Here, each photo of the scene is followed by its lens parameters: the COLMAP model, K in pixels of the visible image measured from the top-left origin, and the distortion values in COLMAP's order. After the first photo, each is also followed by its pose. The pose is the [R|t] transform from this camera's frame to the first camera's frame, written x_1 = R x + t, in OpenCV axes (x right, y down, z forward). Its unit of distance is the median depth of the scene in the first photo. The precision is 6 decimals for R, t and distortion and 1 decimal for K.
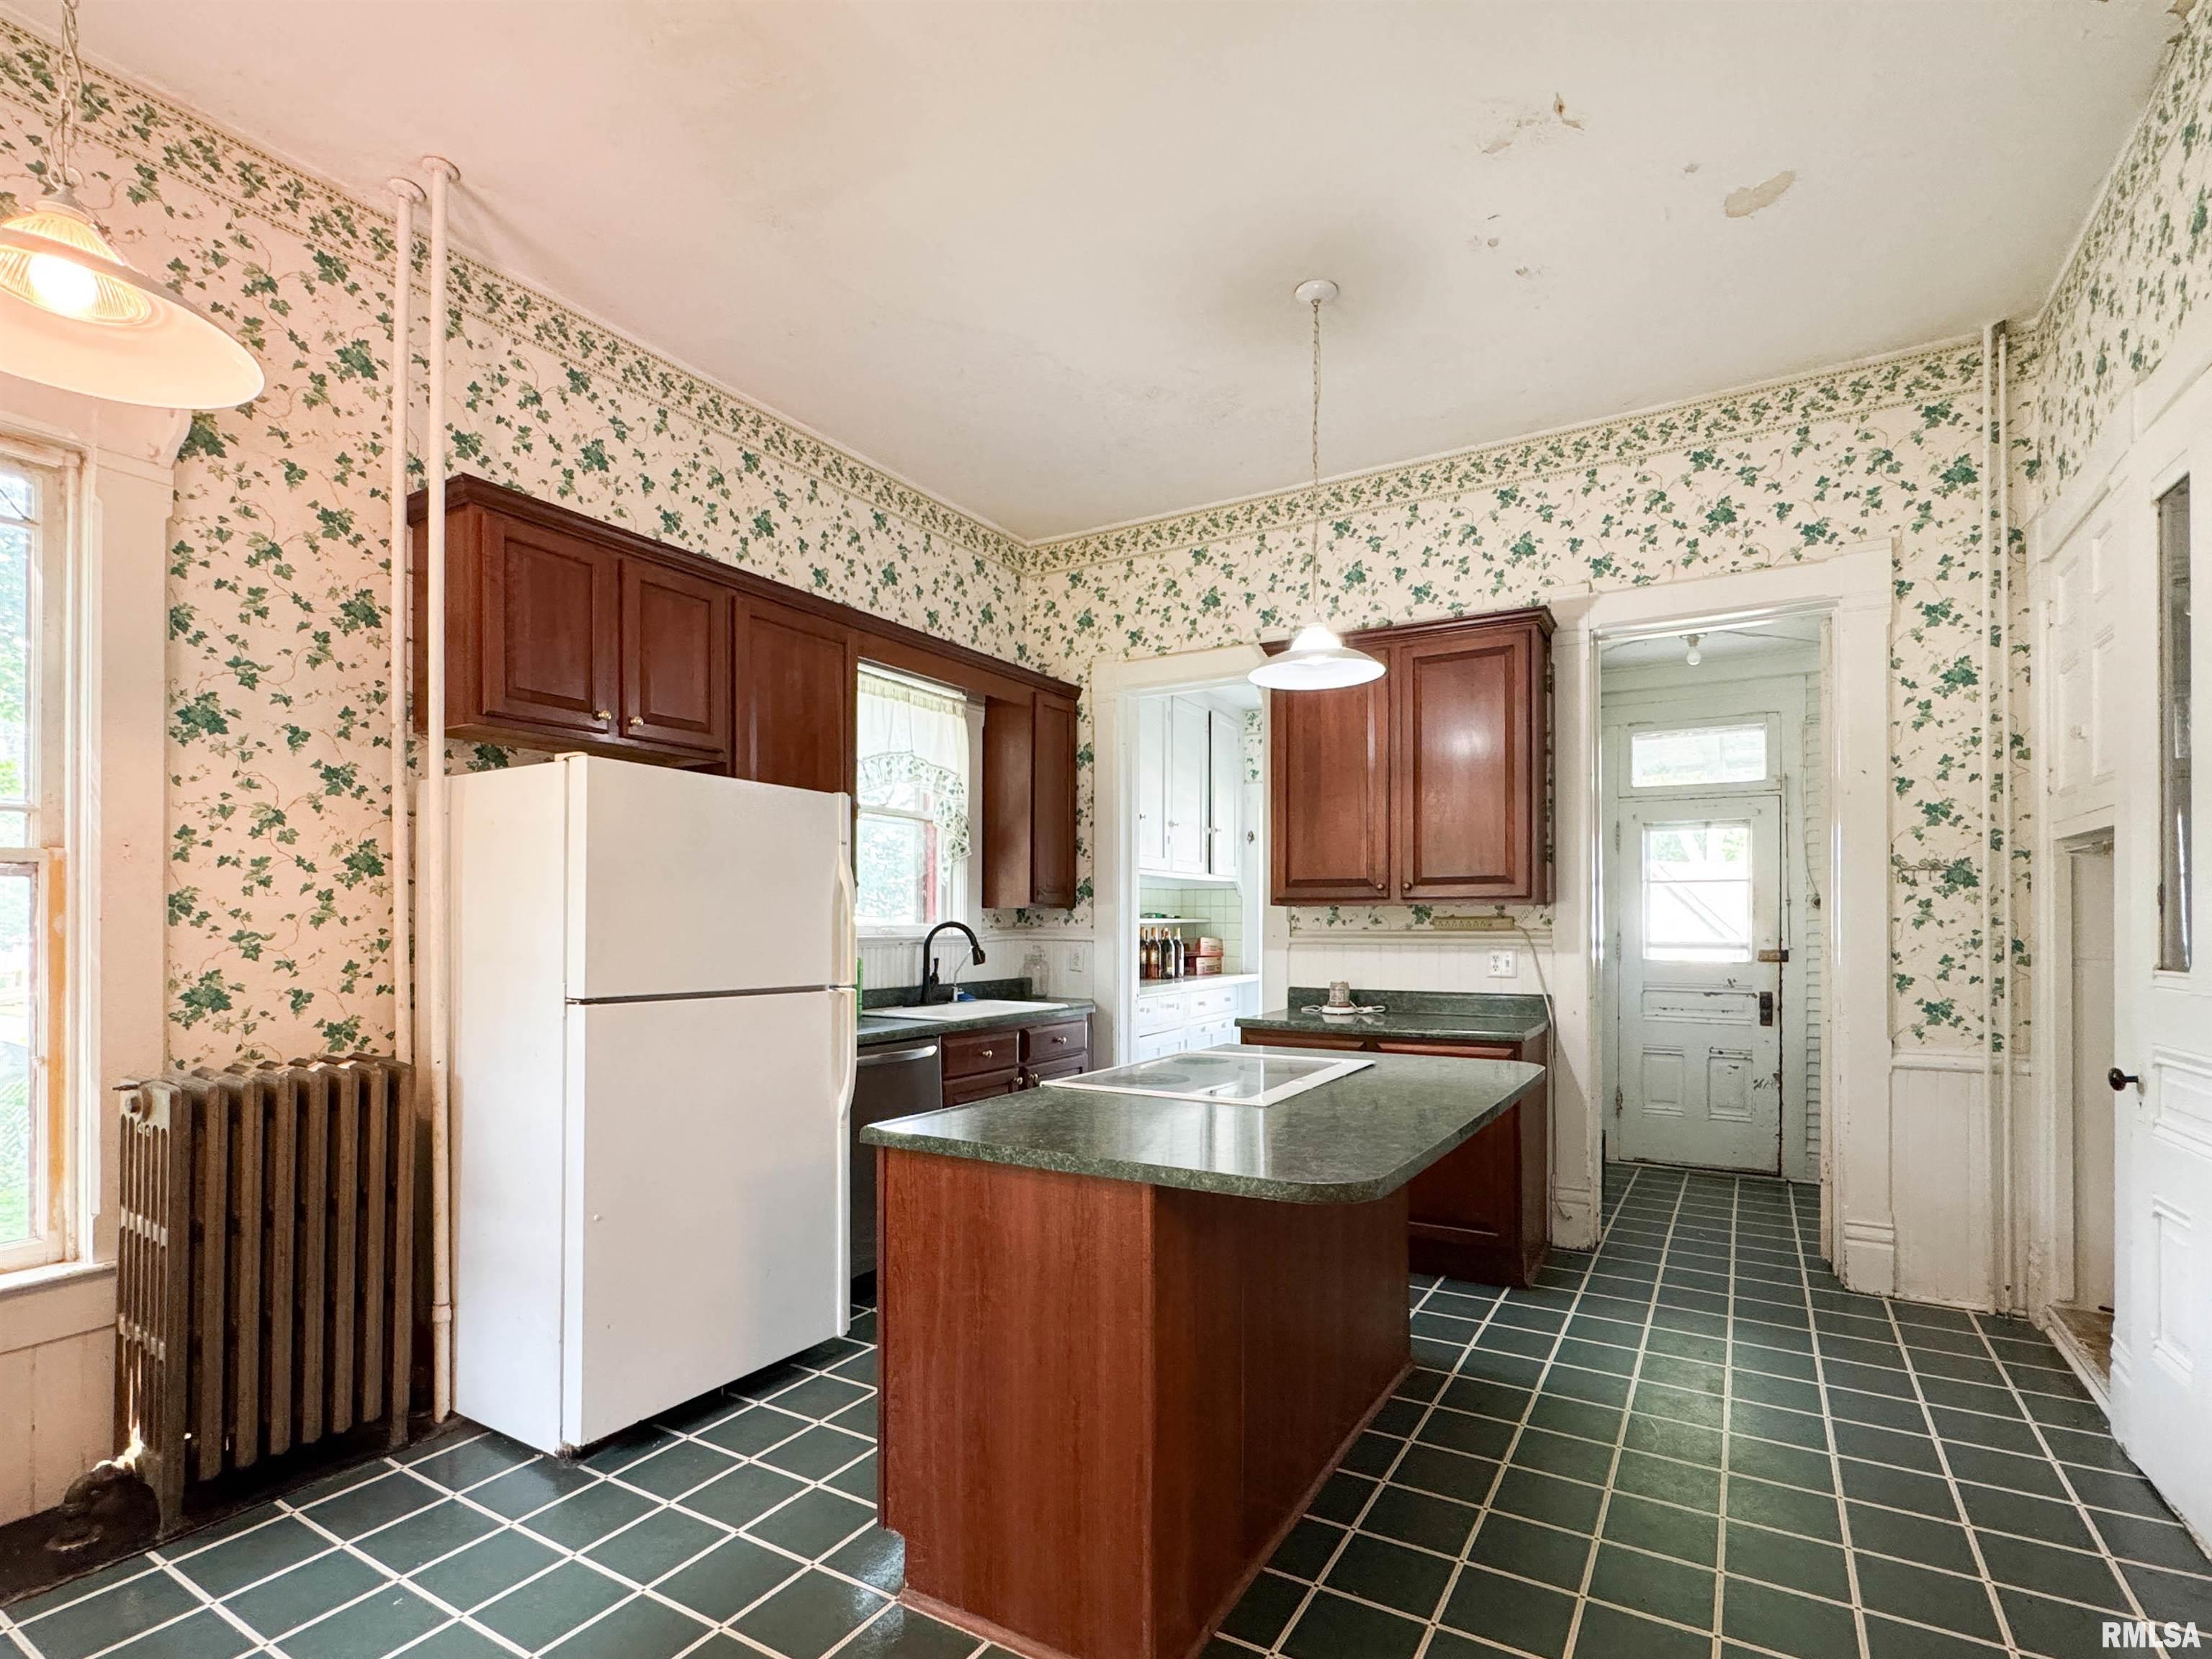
lens RADIAL K [[1071.4, 0, 1092.7], [0, 1071.4, 916.6], [0, 0, 1]] dist [-0.003238, 0.000109]
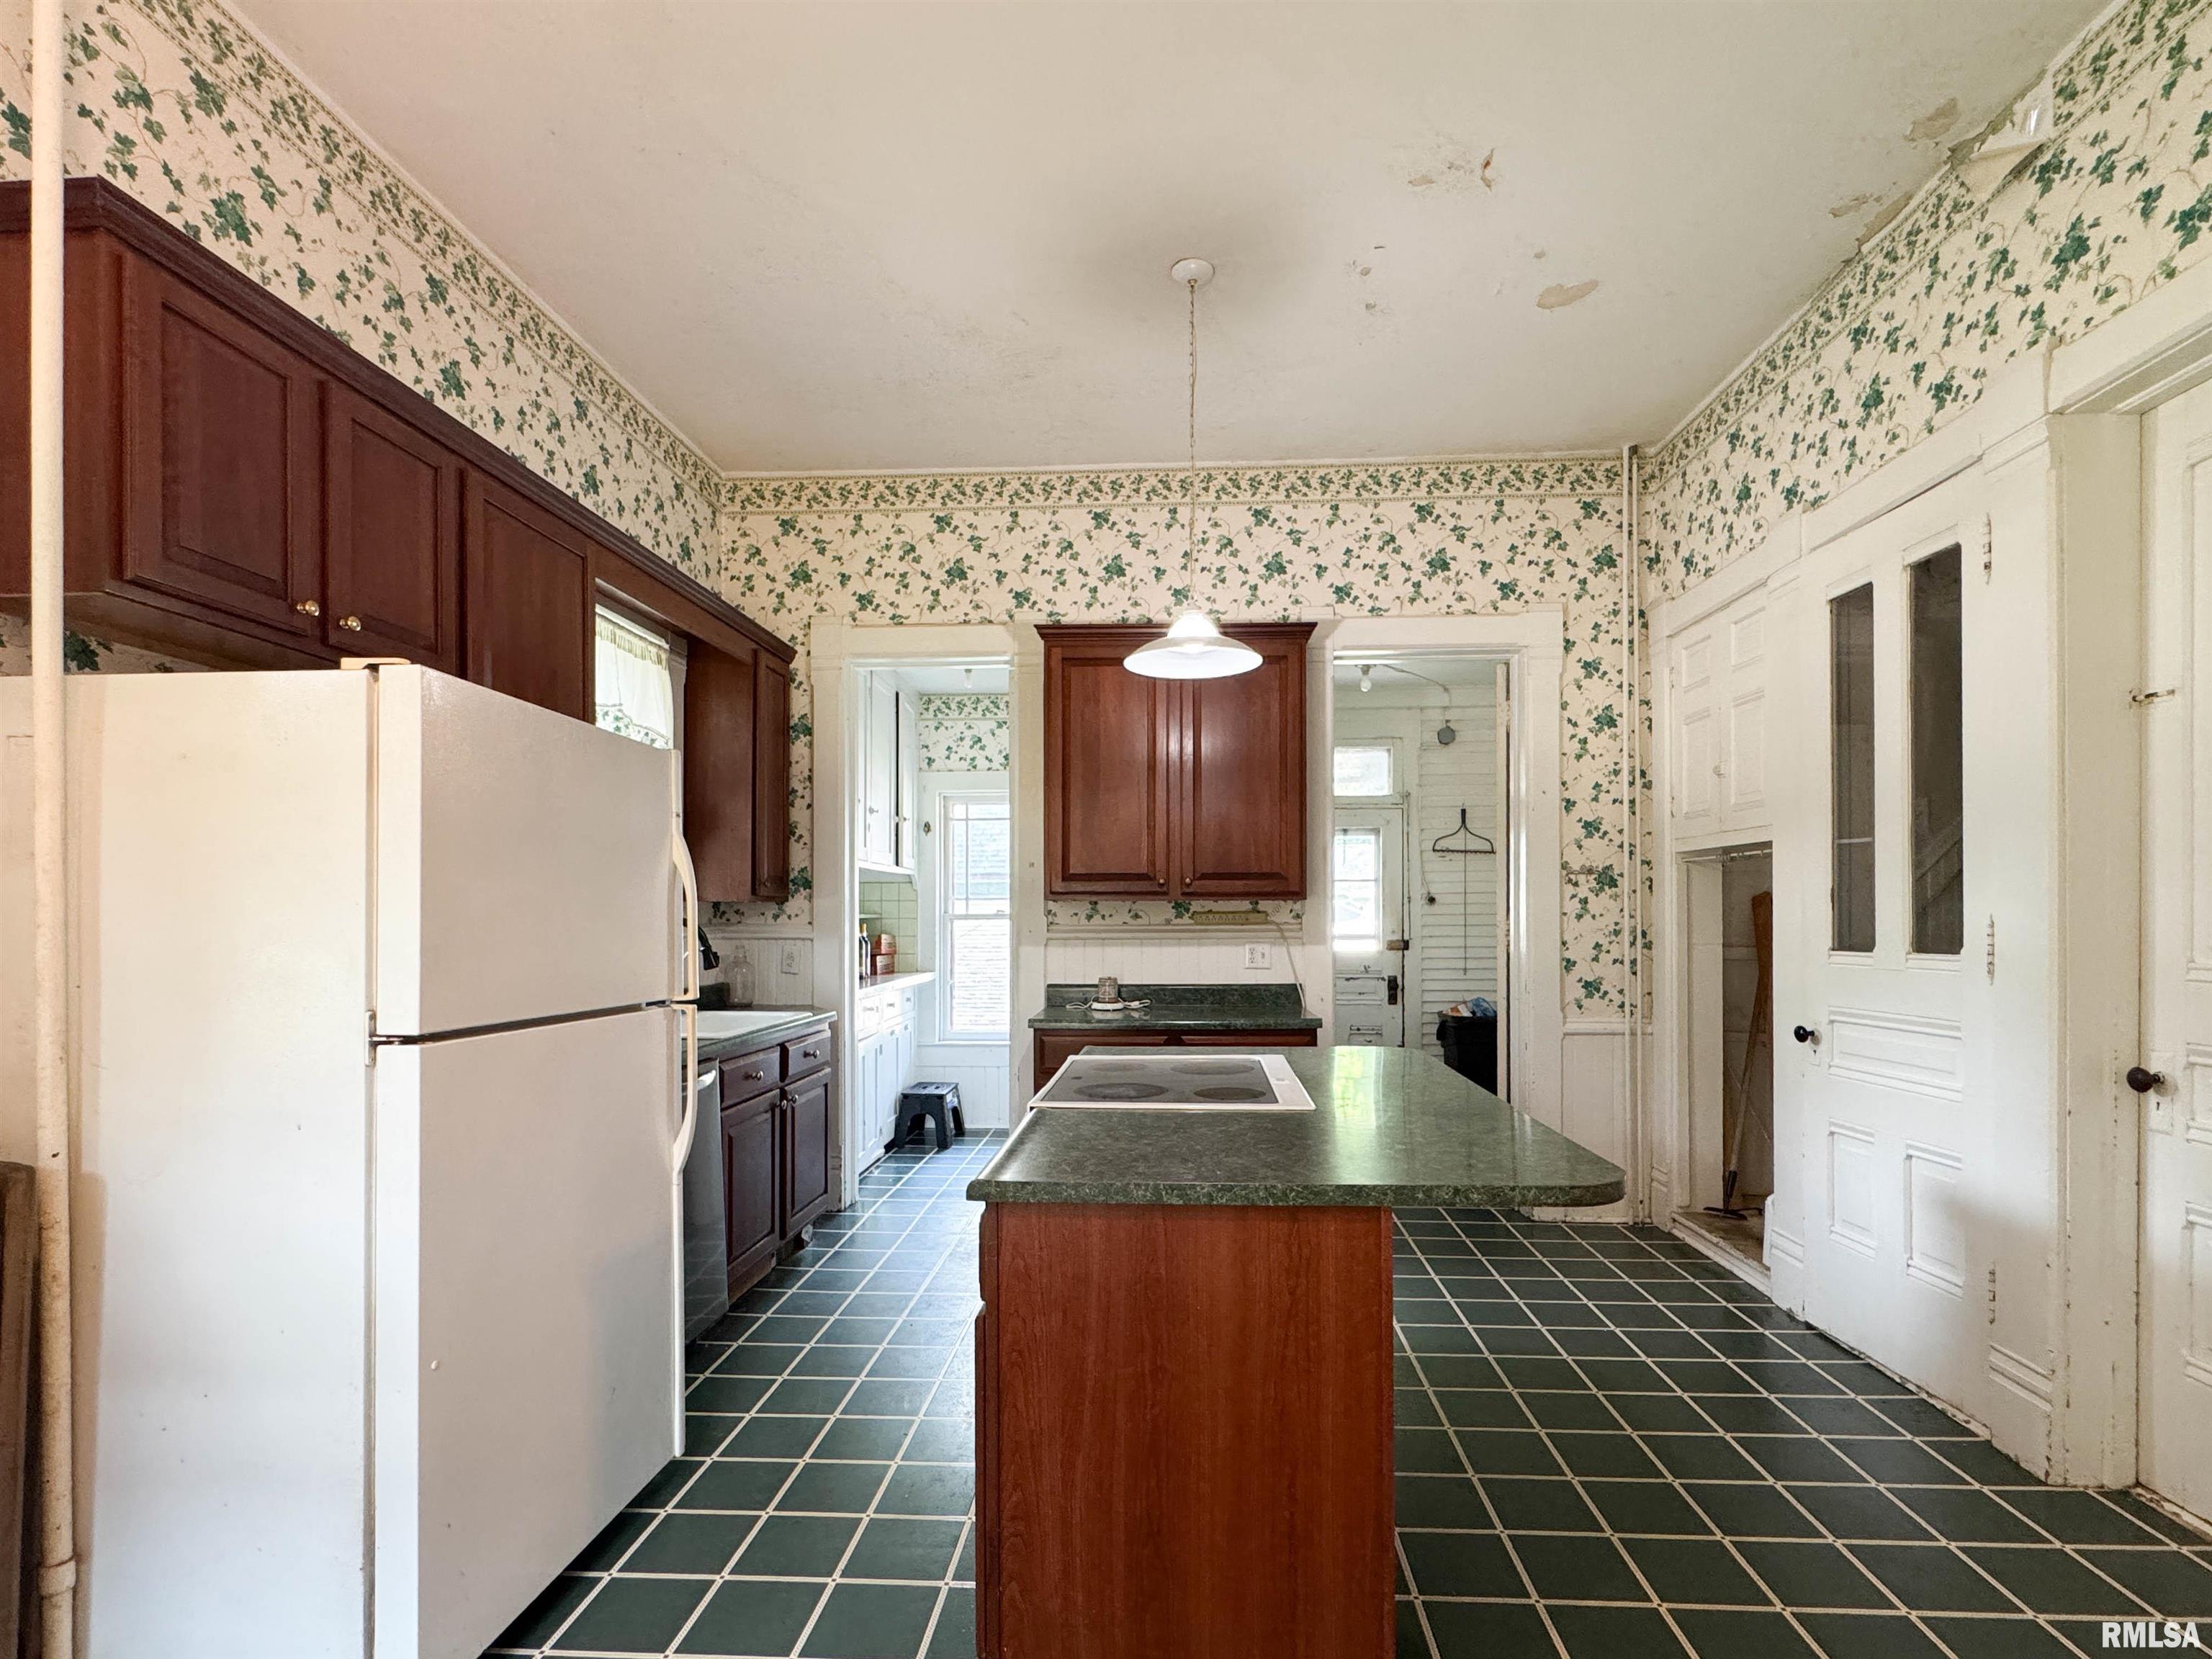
lens RADIAL K [[1071.4, 0, 1164.8], [0, 1071.4, 910.2], [0, 0, 1]] dist [-0.003238, 0.000109]
pose [[0.883856, 0.000956, 0.467758, -0.237973], [-0.000086, 0.999998, -0.001880, 0.001158], [-0.467759, 0.001621, 0.883855, 0.130938]]
